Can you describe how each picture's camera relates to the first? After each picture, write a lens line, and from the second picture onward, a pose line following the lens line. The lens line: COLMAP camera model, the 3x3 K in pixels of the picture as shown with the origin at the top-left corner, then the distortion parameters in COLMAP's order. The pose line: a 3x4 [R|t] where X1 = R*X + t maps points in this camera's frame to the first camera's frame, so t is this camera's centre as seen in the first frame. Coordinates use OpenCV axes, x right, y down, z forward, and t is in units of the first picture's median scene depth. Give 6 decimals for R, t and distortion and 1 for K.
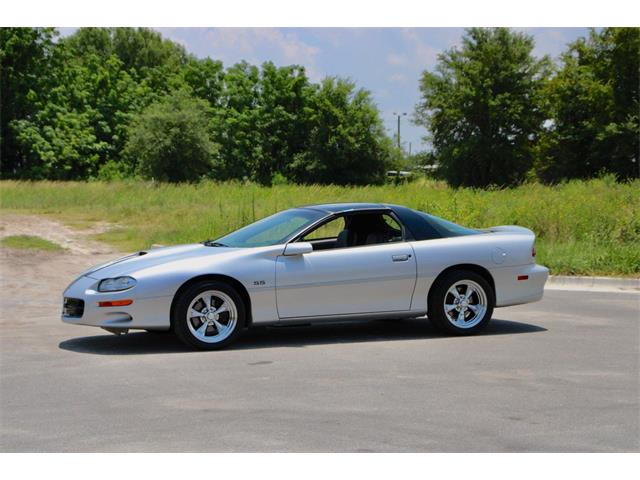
lens RADIAL K [[1697.9, 0, 323.0], [0, 1697.9, 231.7], [0, 0, 1]] dist [0.710828, 0.572584]
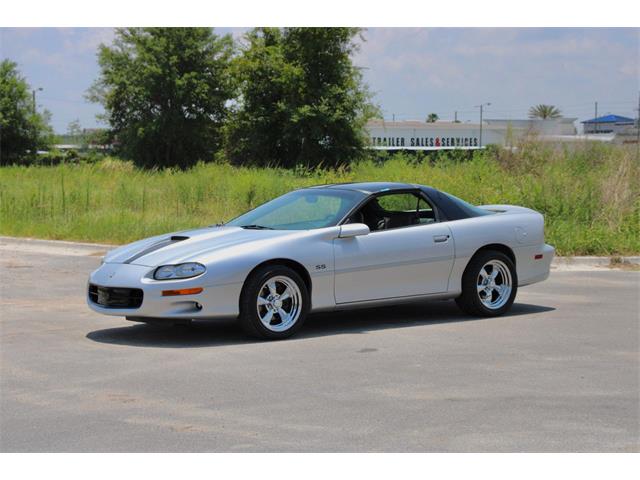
lens RADIAL K [[1741.1, 0, 327.5], [0, 1741.1, 231.0], [0, 0, 1]] dist [0.765919, 1.262349]
pose [[0.946652, -0.014427, 0.321936, -0.143594], [0.011788, 0.999879, 0.010146, 0.000208], [-0.322043, -0.005809, 0.946707, 0.034403]]
